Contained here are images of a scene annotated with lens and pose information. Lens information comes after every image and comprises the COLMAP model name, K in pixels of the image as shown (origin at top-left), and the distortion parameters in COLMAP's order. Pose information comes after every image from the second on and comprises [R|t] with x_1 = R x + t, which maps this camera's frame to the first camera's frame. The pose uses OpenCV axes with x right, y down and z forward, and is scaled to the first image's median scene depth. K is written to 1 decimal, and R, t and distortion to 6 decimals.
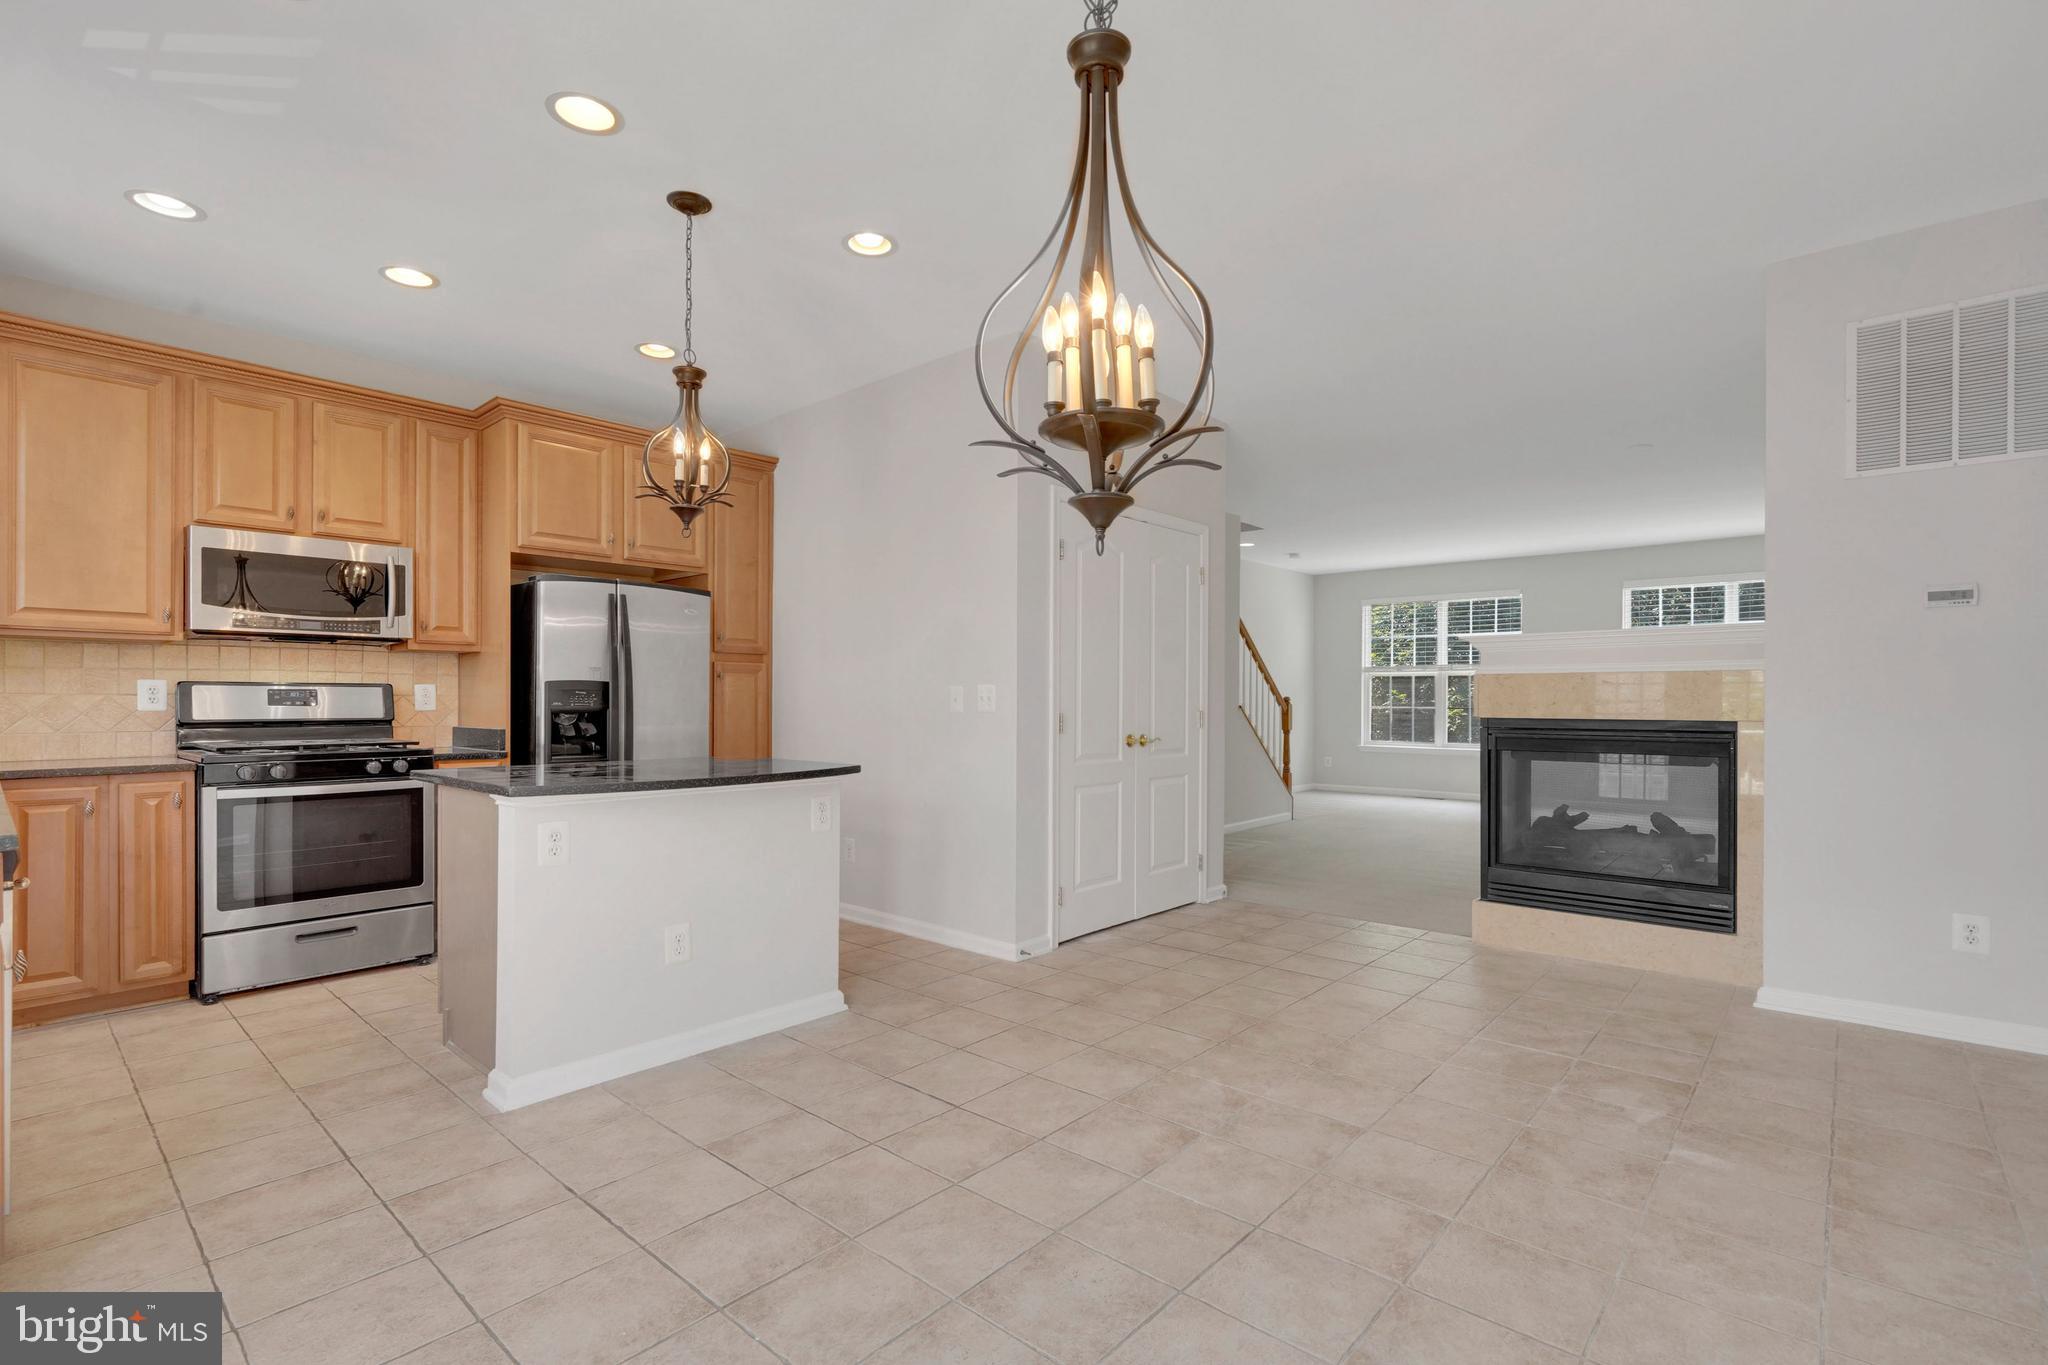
lens RADIAL K [[940.9, 0, 1025.5], [0, 940.9, 697.1], [0, 0, 1]] dist [-0.001793, -0.000159]
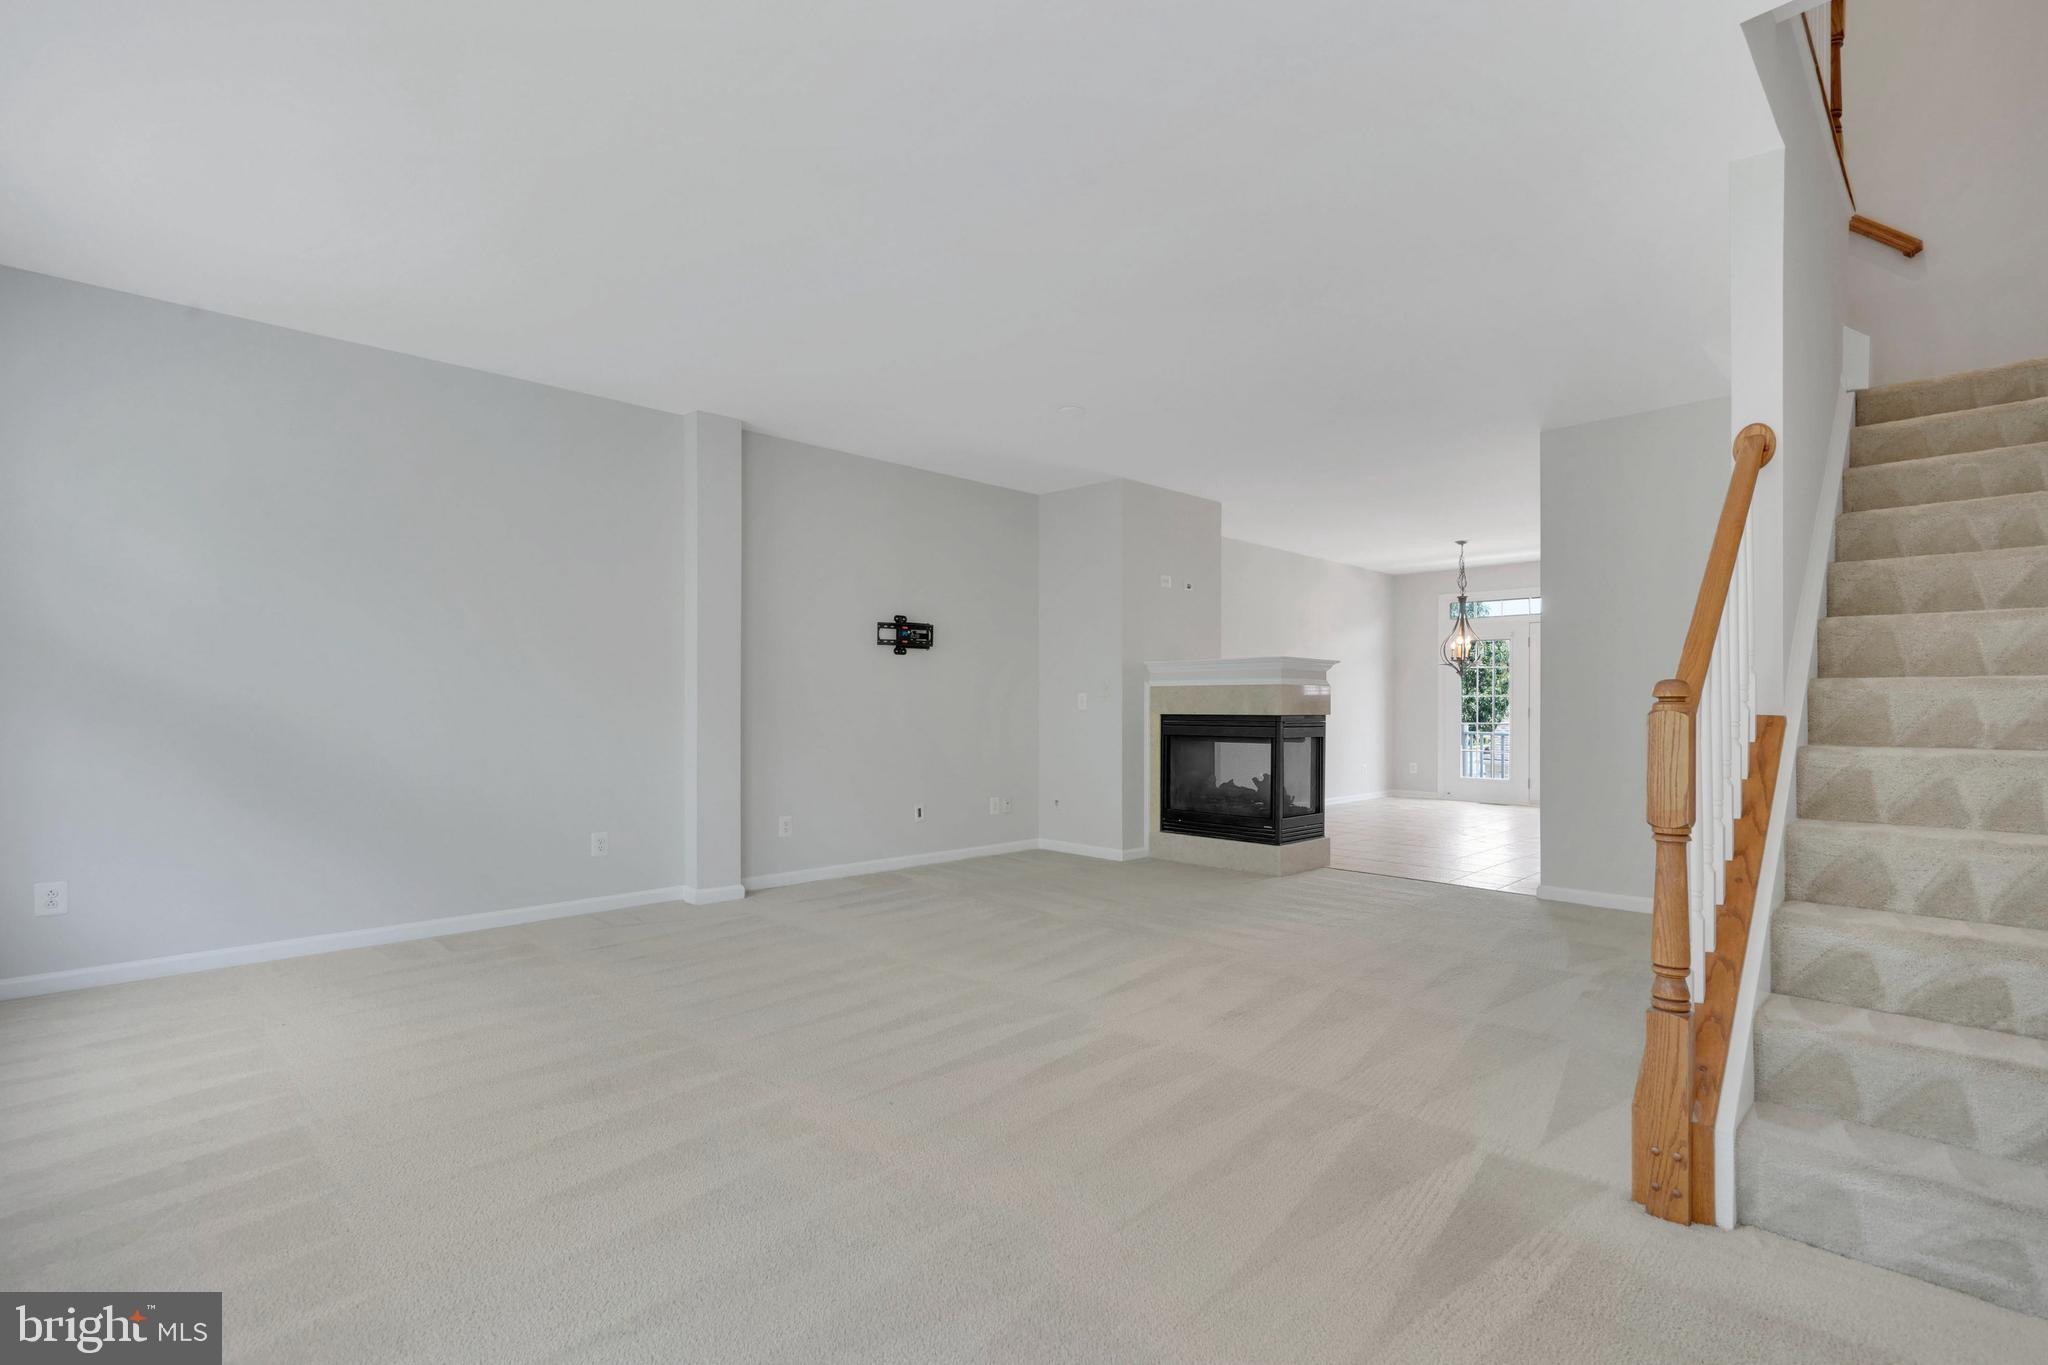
lens RADIAL K [[934.9, 0, 1015.5], [0, 934.9, 701.6], [0, 0, 1]] dist [-0.004186, 0.000034]
pose [[-0.997408, -0.000320, 0.071953, 1.061280], [-0.000980, 0.999958, -0.009132, 0.015805], [-0.071947, -0.009179, -0.997366, 3.049083]]
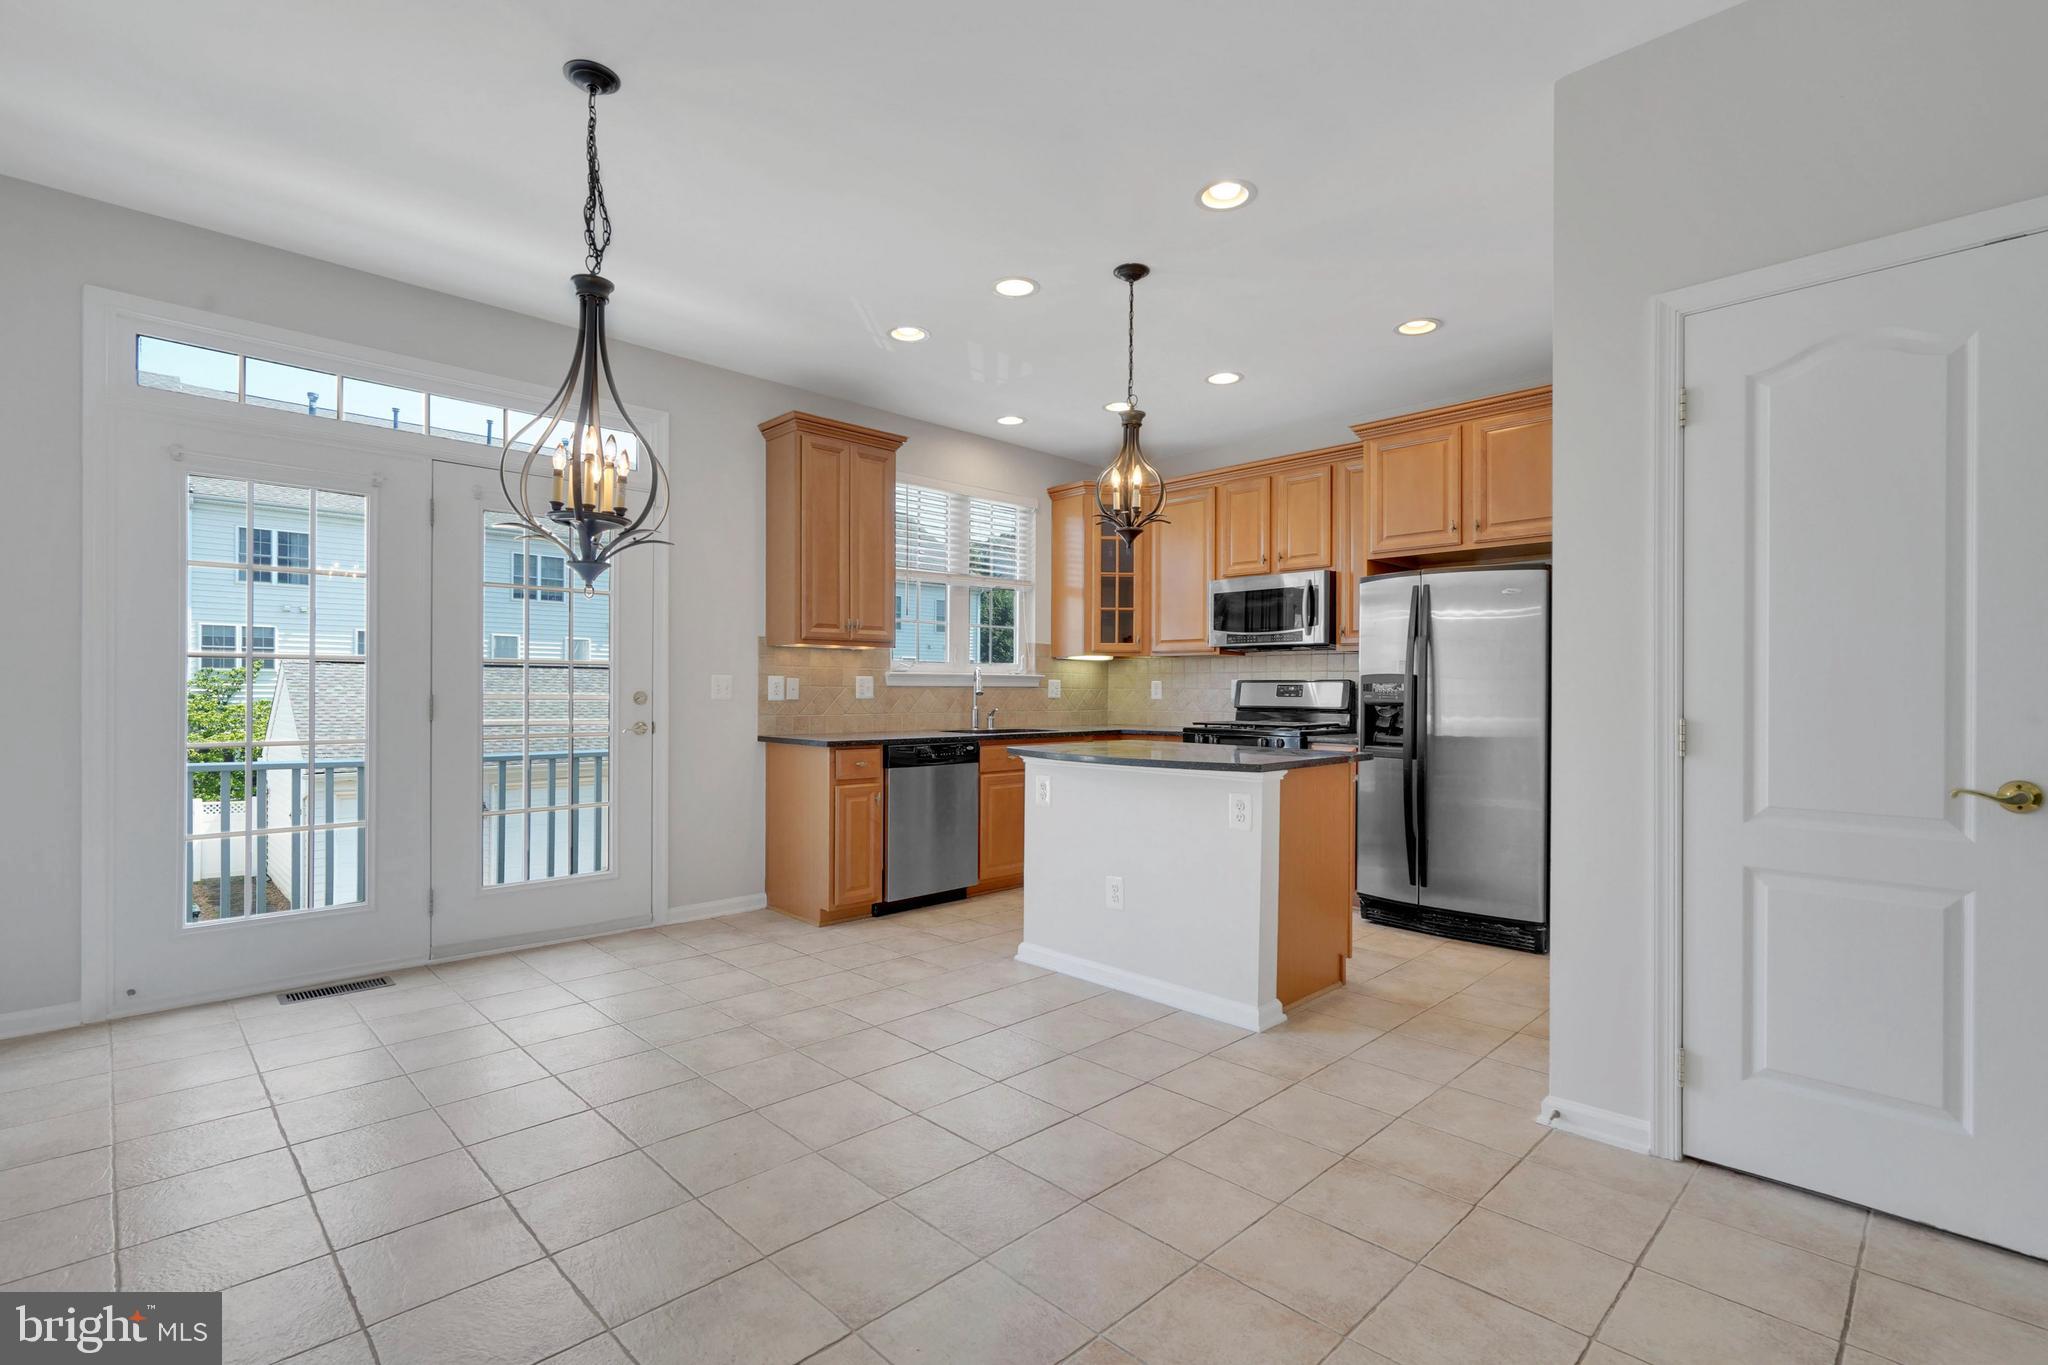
lens RADIAL K [[942.9, 0, 1022.9], [0, 942.9, 679.4], [0, 0, 1]] dist [0.000131, 0.000475]
pose [[-0.066296, -0.014357, -0.997697, 0.691482], [-0.002656, 0.999895, -0.014212, 0.004903], [0.997796, 0.001708, -0.066327, 0.780936]]
